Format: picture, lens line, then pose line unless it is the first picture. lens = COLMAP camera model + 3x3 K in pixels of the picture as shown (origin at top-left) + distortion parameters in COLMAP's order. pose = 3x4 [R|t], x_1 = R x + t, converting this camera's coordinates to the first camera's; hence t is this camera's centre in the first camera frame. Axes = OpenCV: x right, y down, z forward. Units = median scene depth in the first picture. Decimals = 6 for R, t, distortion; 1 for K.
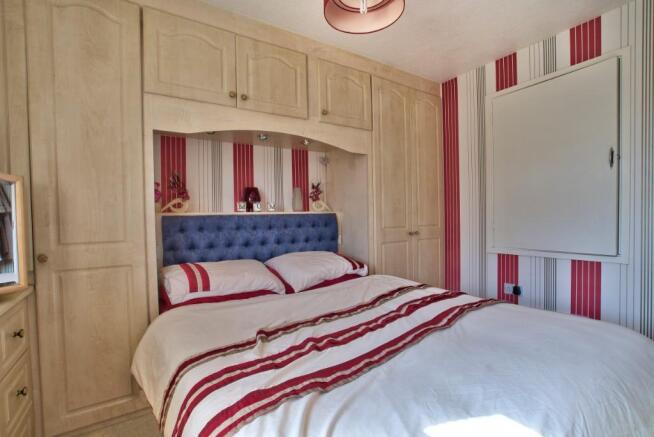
lens RADIAL K [[315.0, 0, 325.0], [0, 315.0, 219.5], [0, 0, 1]] dist [-0.033847, 0.000963]
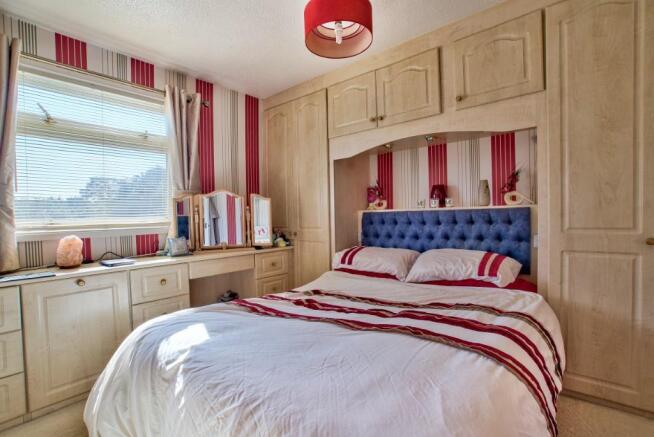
lens RADIAL K [[315.0, 0, 325.0], [0, 315.0, 218.2], [0, 0, 1]] dist [-0.033847, 0.000963]
pose [[0.278018, 0.017160, -0.960422, 0.778884], [0.009927, 0.999736, 0.020736, -0.016606], [0.960524, -0.015300, 0.277775, 0.376471]]
